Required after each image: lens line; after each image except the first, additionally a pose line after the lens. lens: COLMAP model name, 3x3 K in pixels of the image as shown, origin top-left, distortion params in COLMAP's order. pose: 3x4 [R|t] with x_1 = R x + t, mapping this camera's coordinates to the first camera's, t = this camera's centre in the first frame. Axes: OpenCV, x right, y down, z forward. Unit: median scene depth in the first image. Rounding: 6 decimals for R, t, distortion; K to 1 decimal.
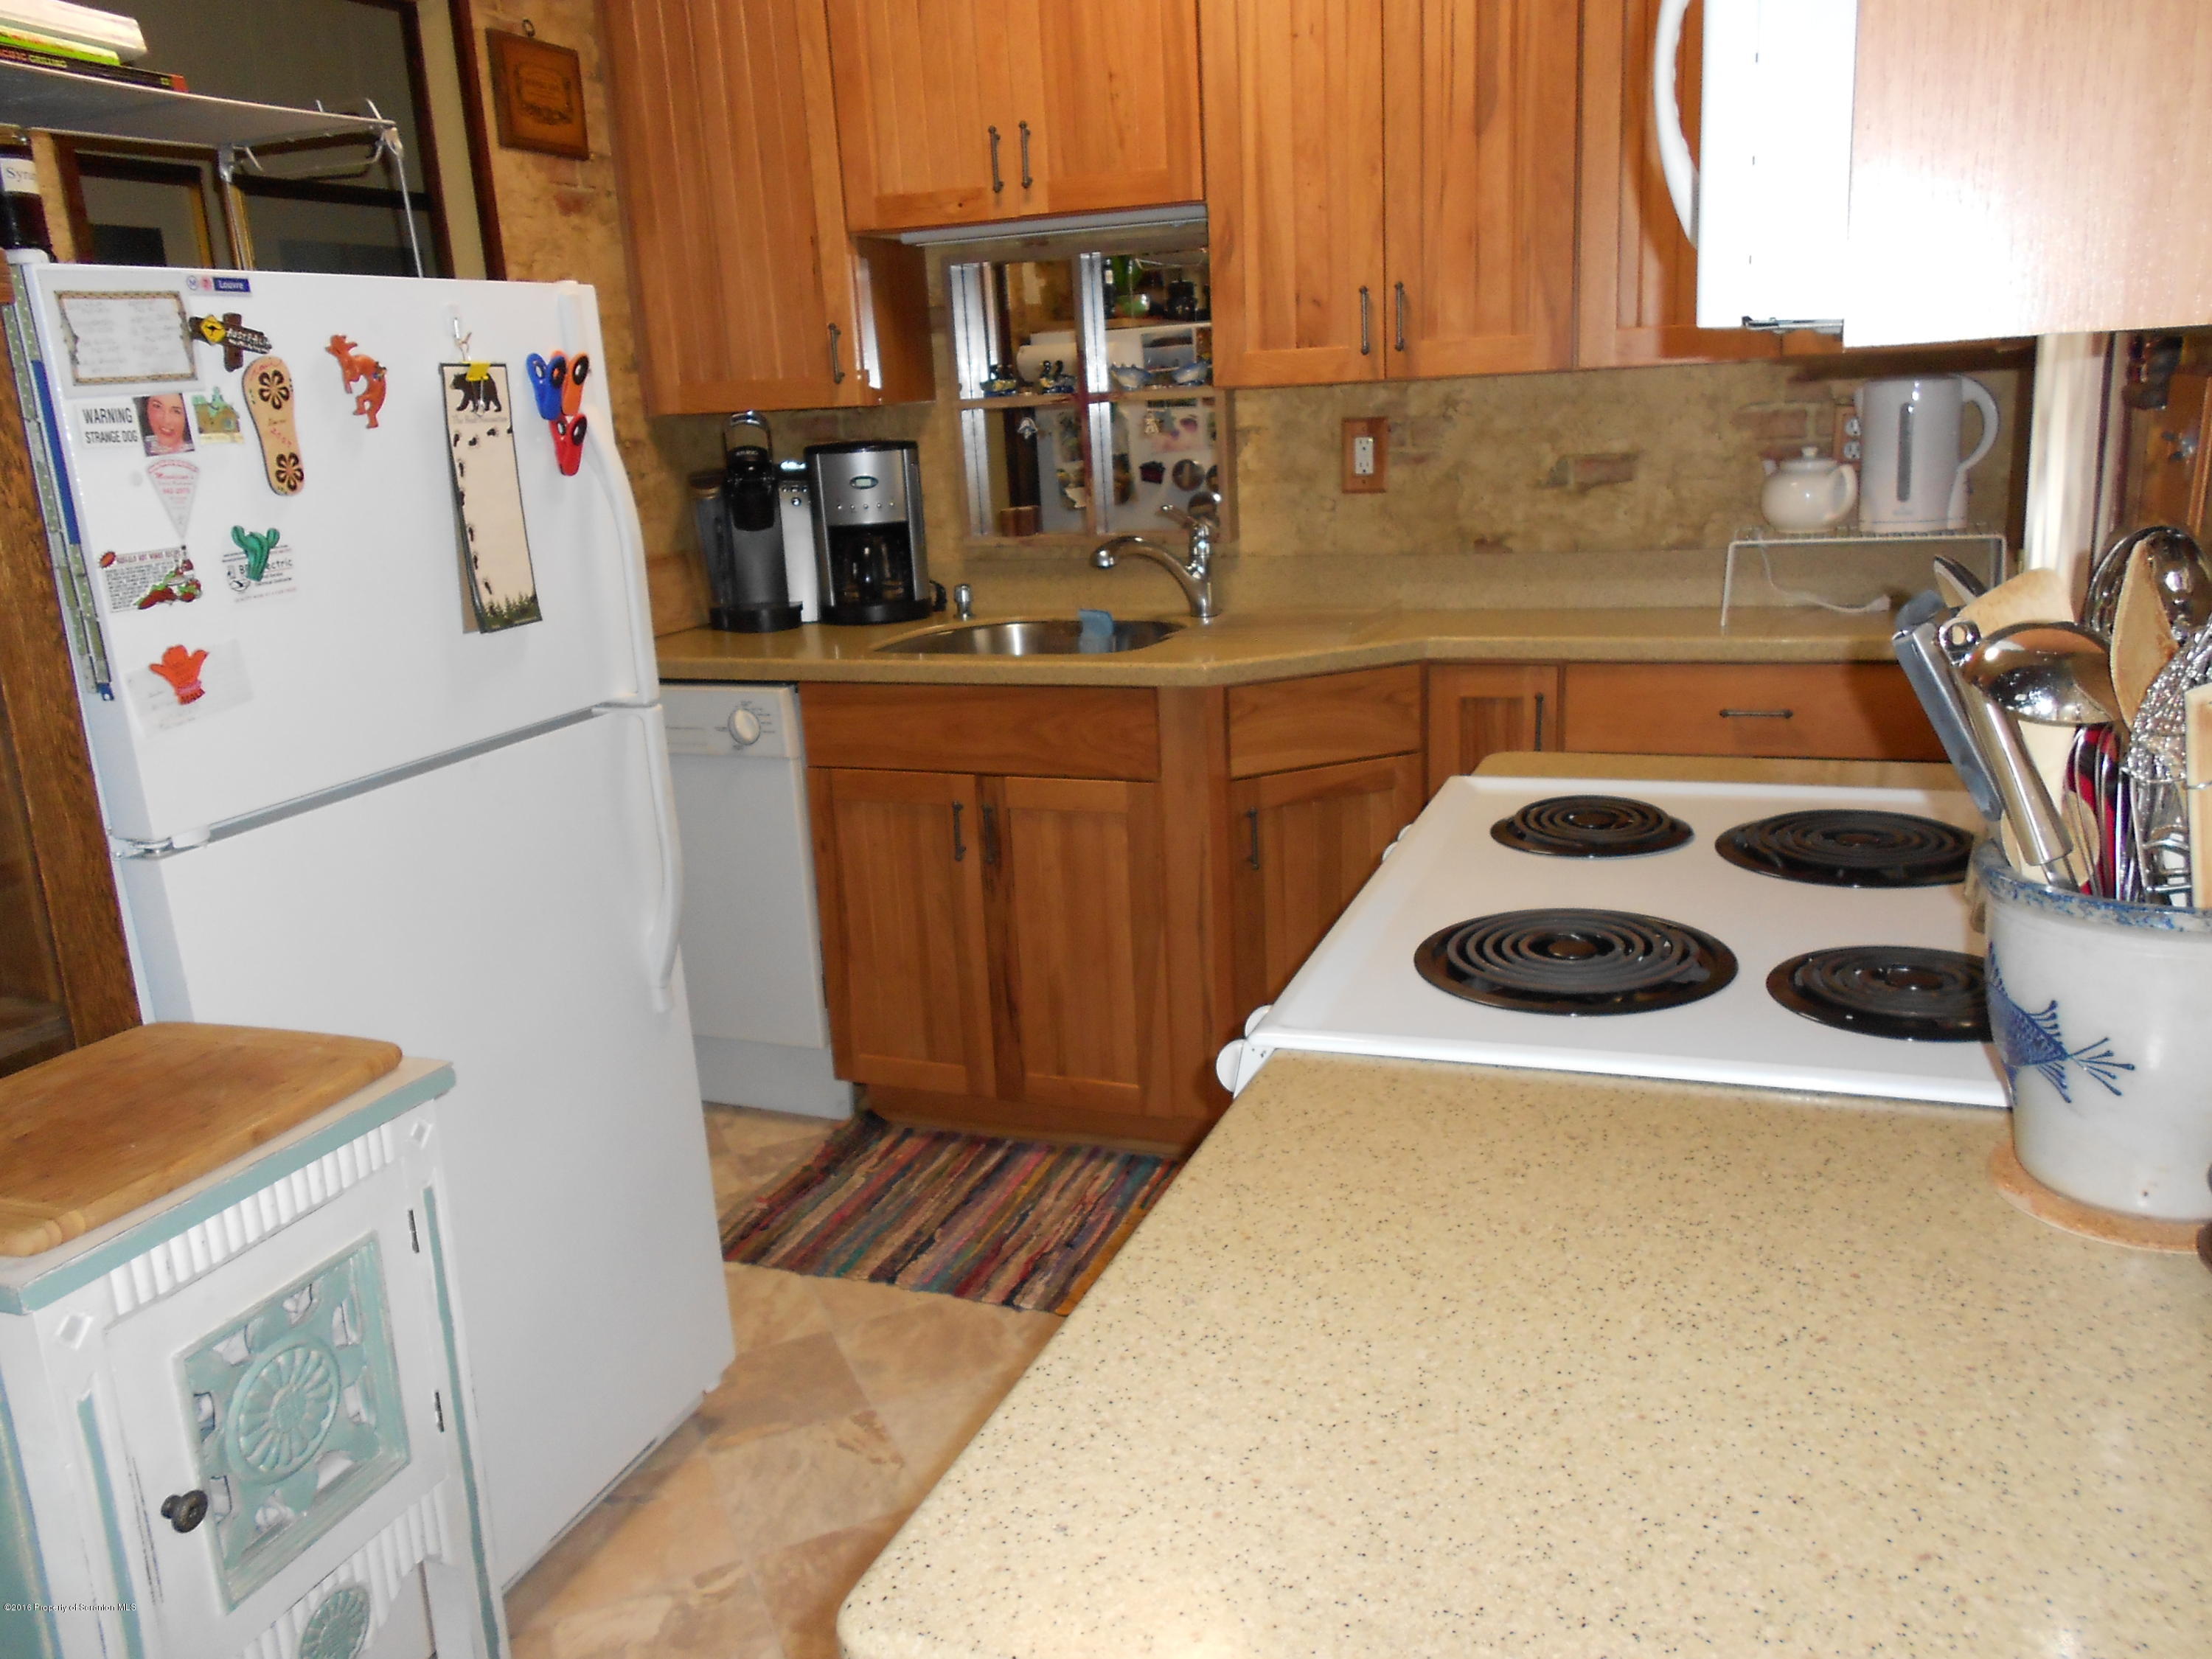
lens RADIAL K [[1713.4, 0, 1117.4], [0, 1713.4, 809.8], [0, 0, 1]] dist [0.033578, 0.000391]
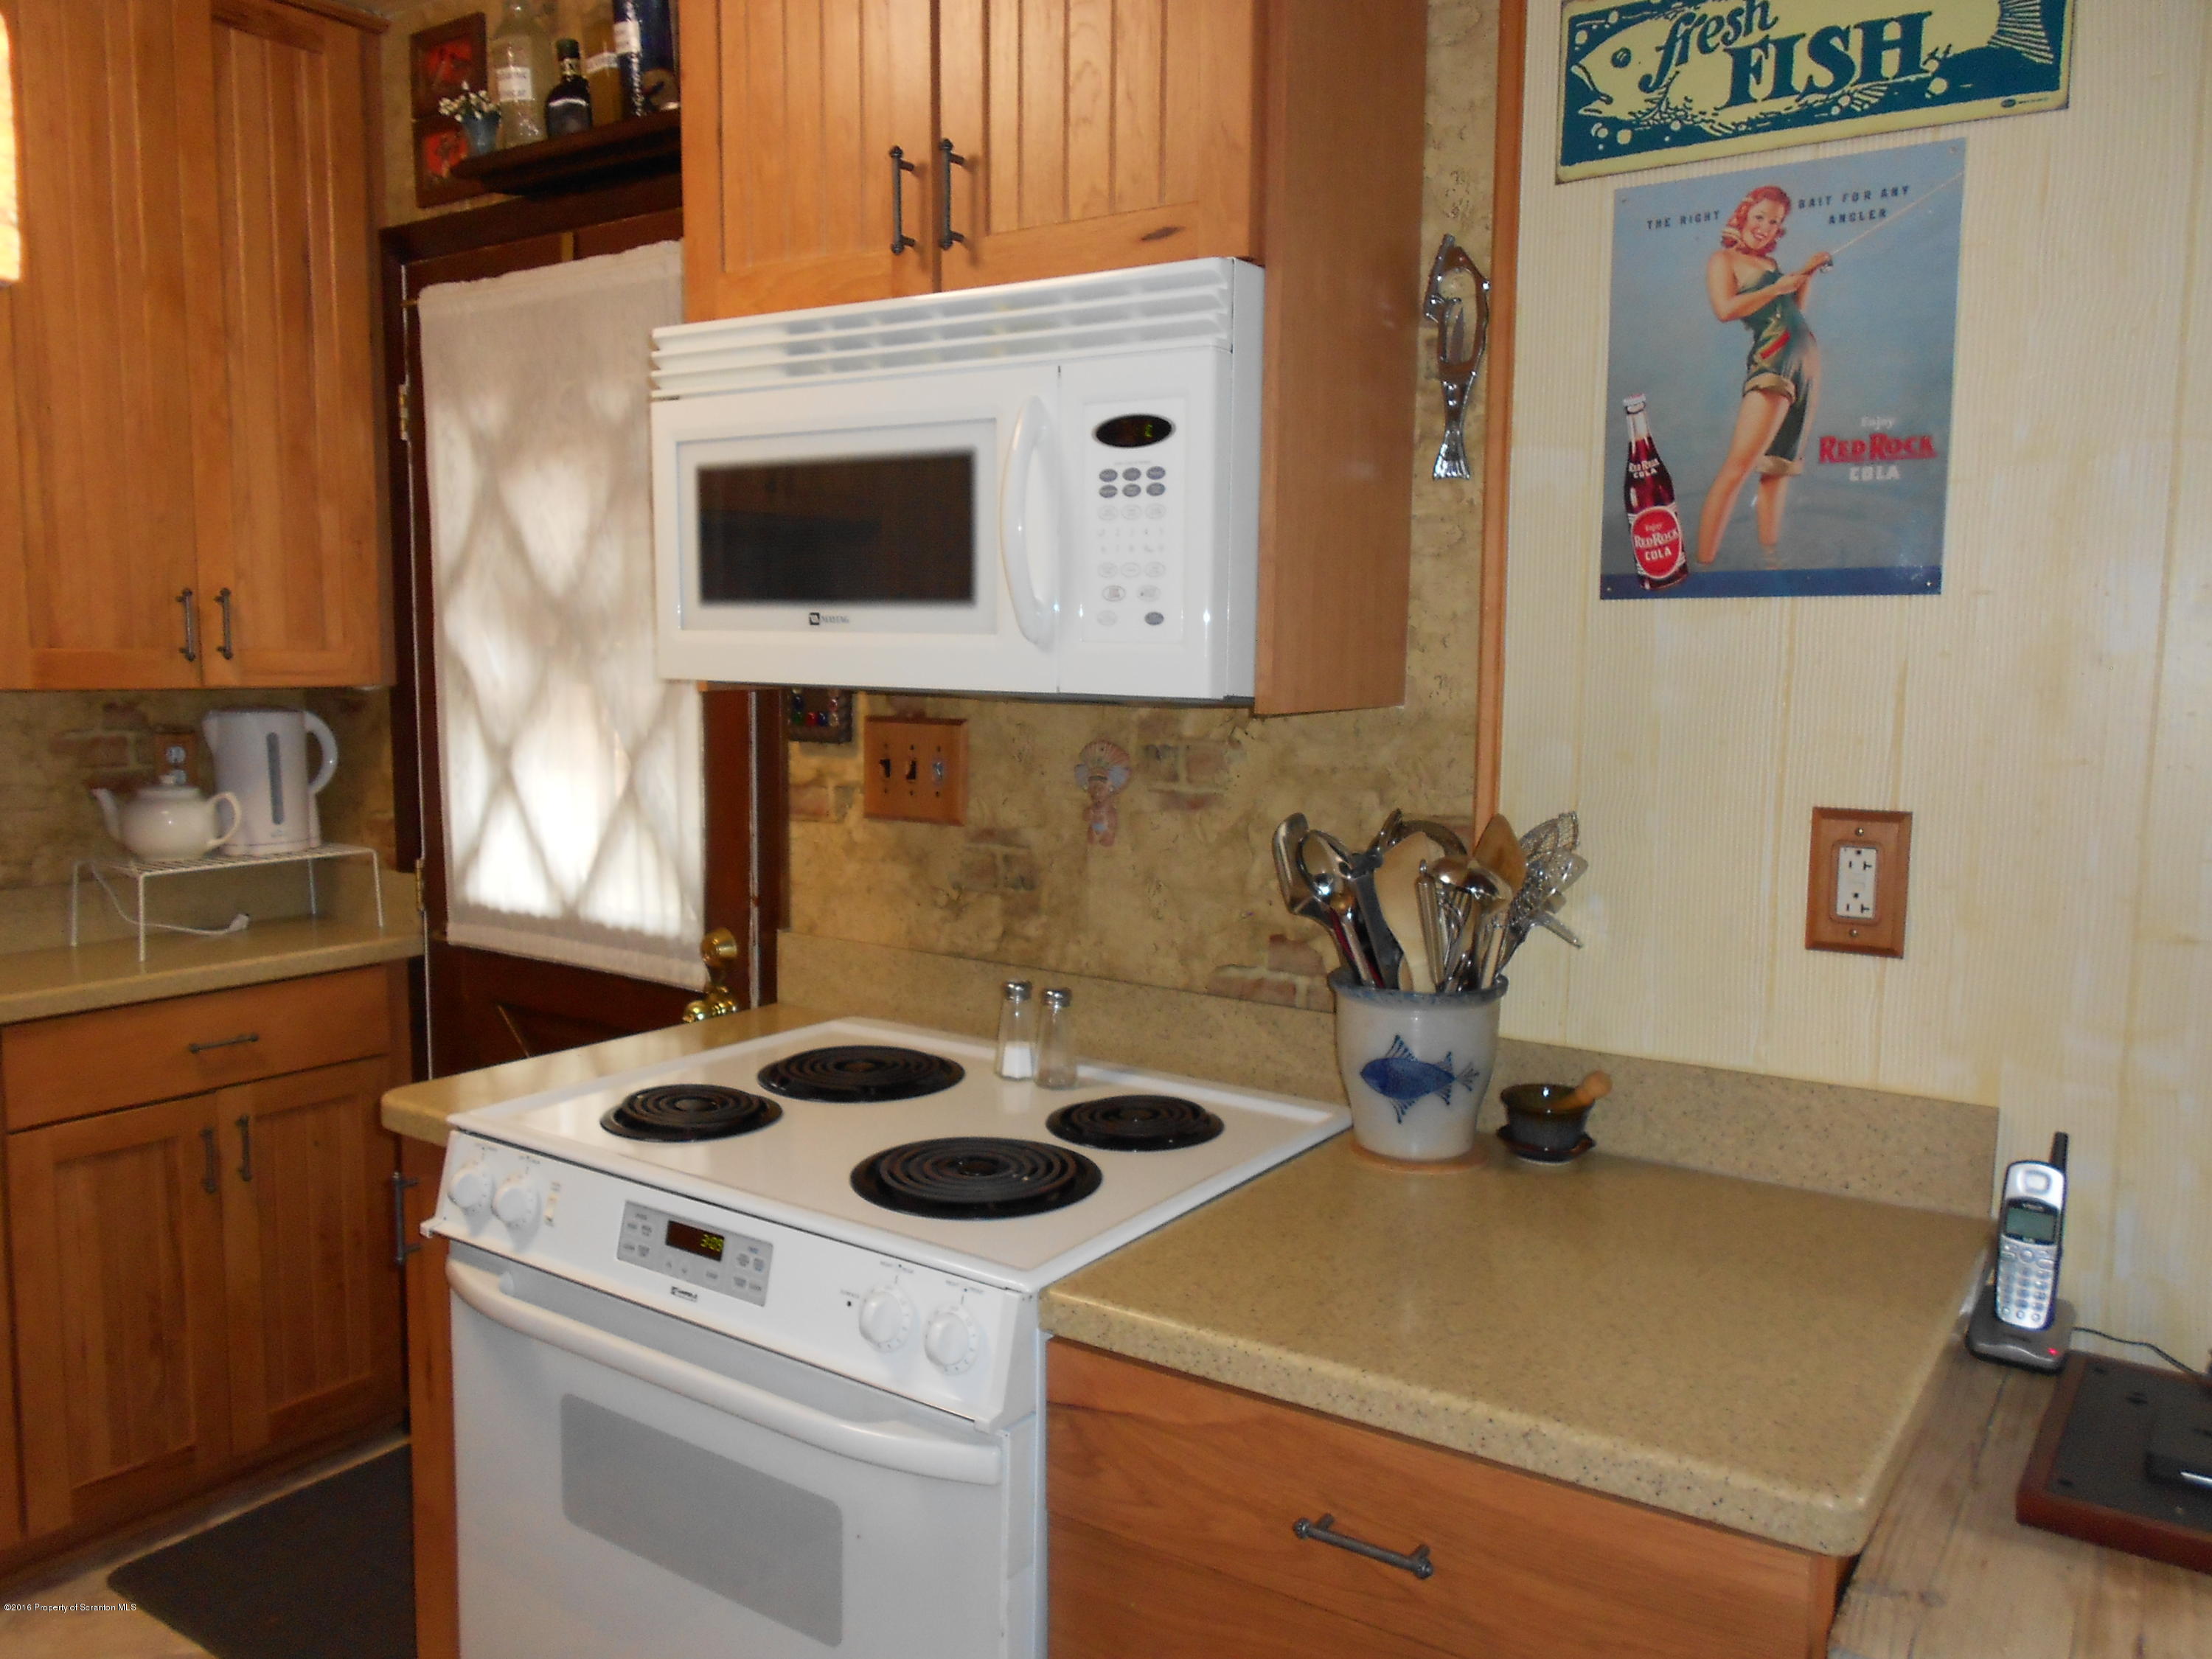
lens RADIAL K [[1729.1, 0, 1100.1], [0, 1729.1, 842.9], [0, 0, 1]] dist [0.004126, -0.001122]
pose [[0.237061, -0.055416, 0.969913, -0.403095], [0.209357, 0.977828, 0.004699, -0.059899], [-0.948668, 0.201944, 0.243407, 0.239372]]
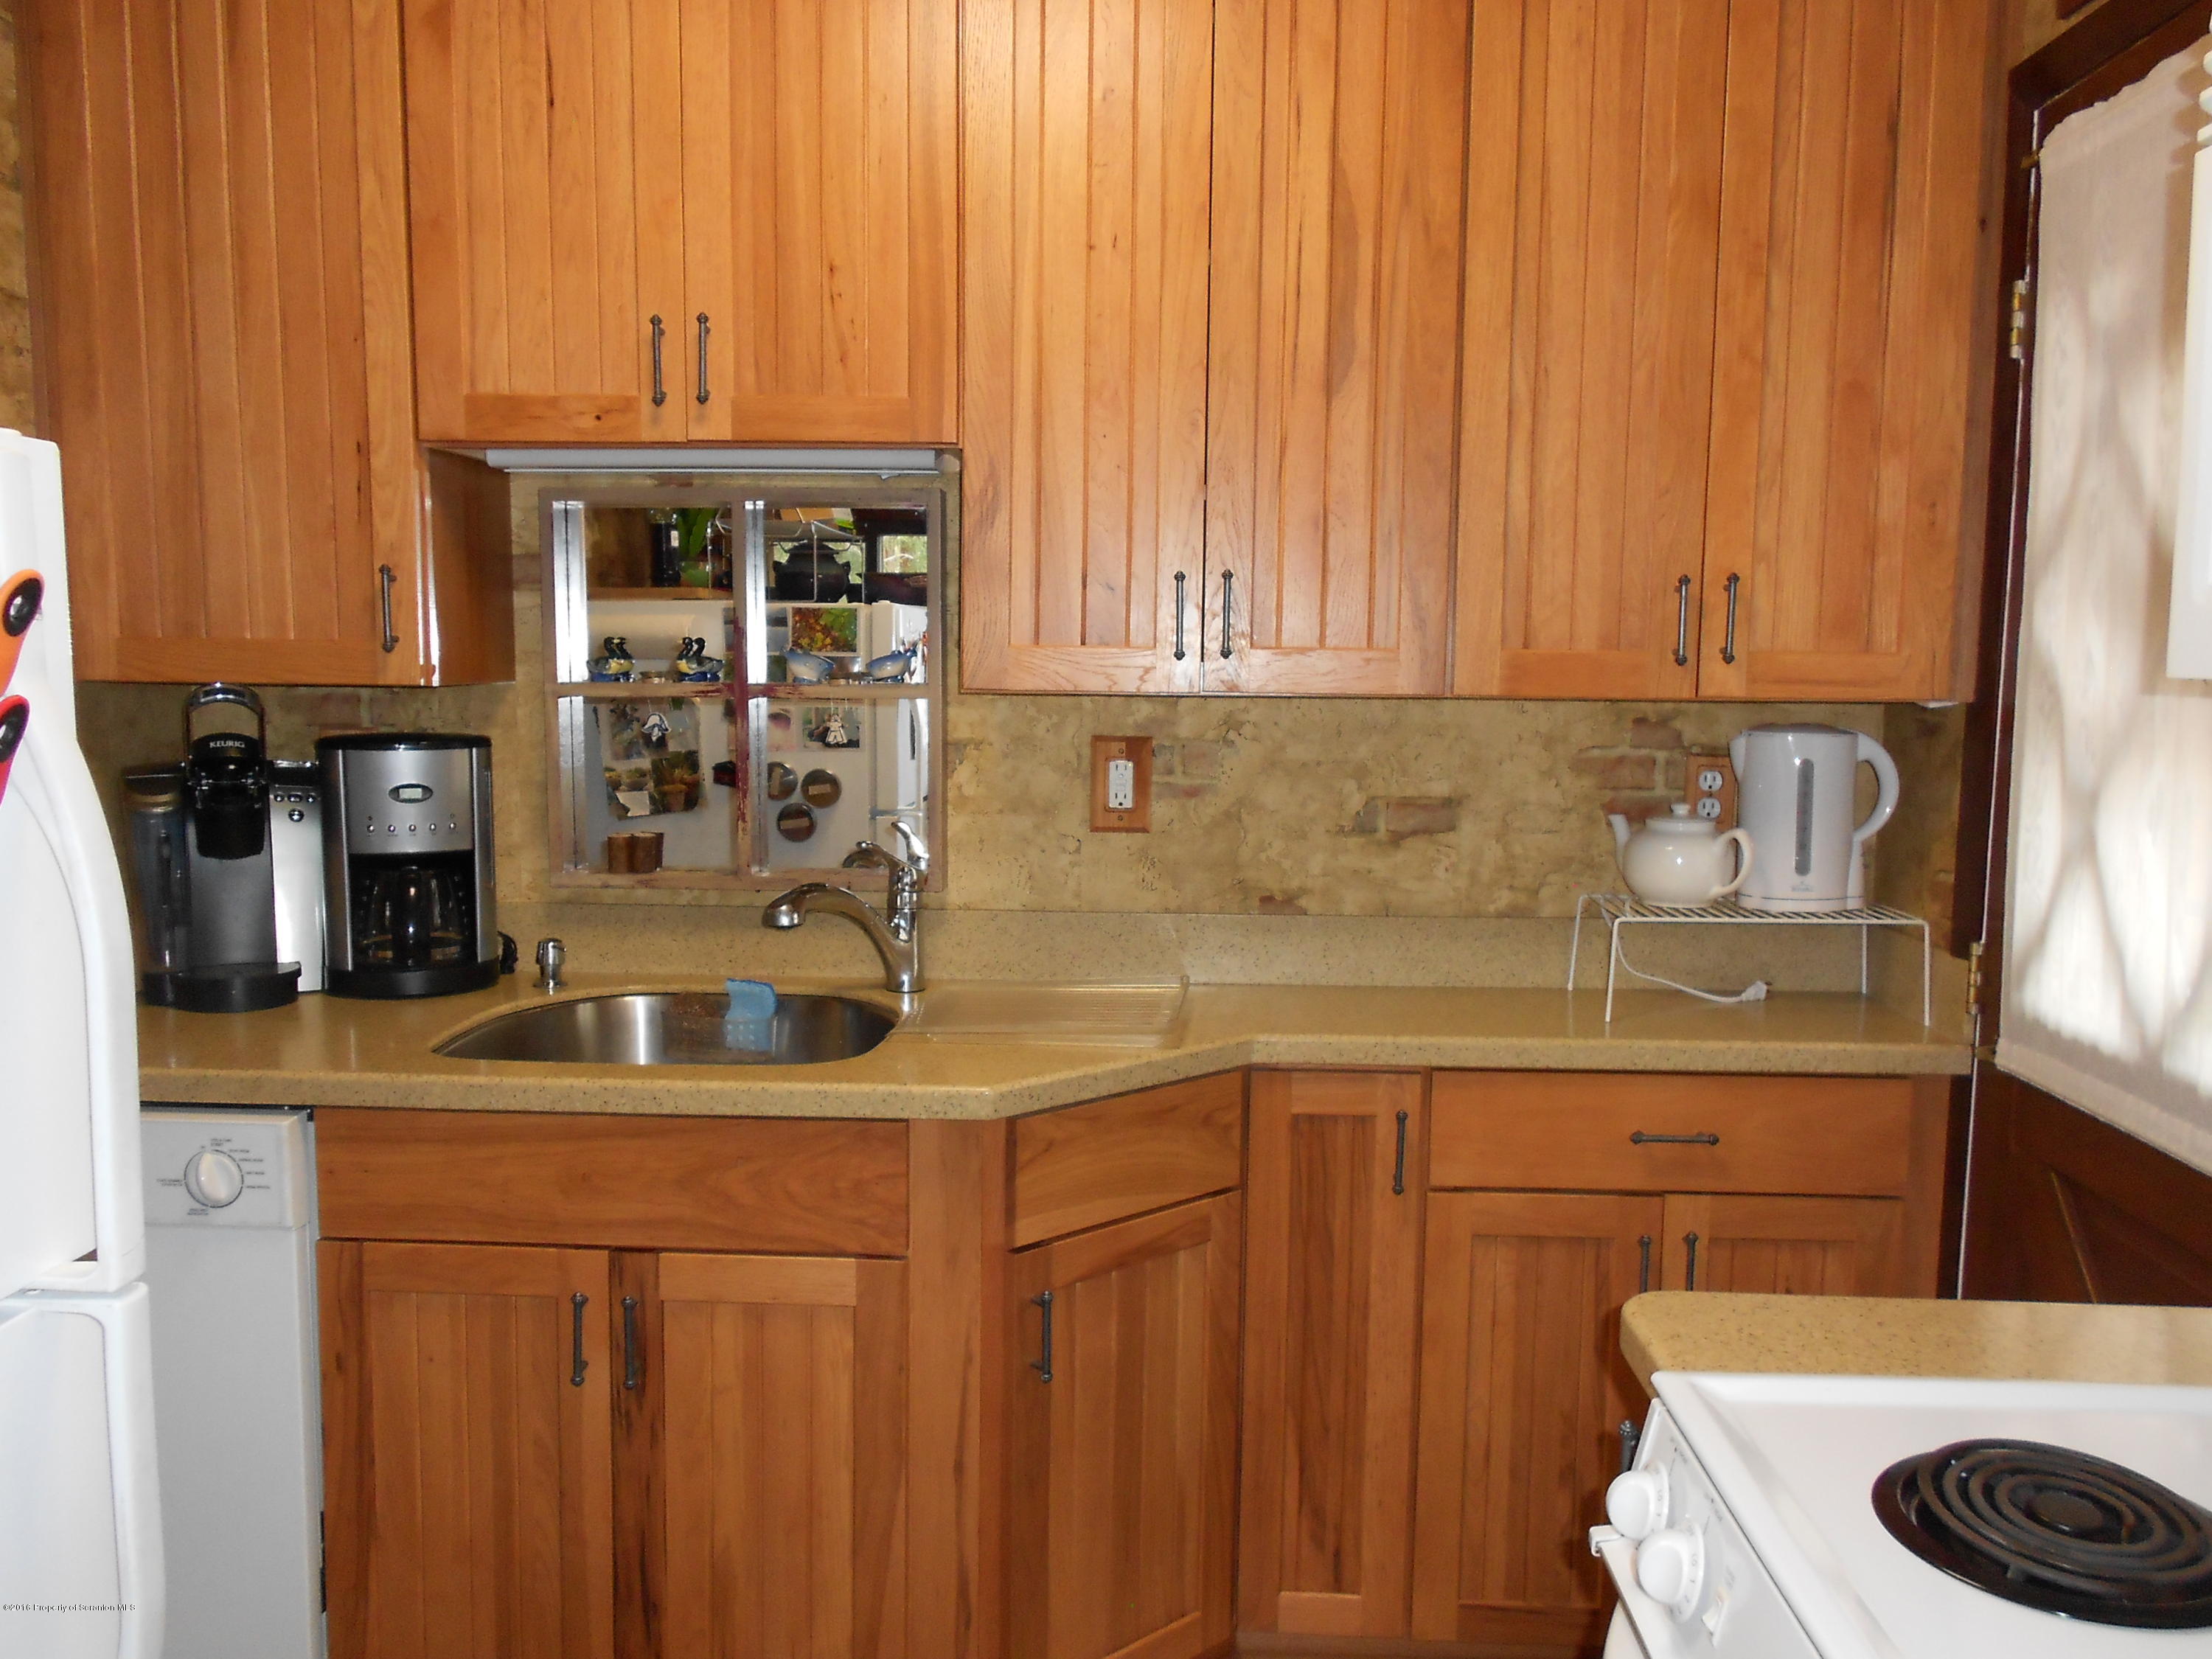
lens RADIAL K [[1729.1, 0, 1100.1], [0, 1729.1, 842.9], [0, 0, 1]] dist [0.004126, -0.001122]
pose [[0.947782, 0.026168, 0.317844, -0.115305], [0.019251, 0.990116, -0.138920, -0.075818], [-0.318338, 0.137785, 0.937911, 0.290994]]
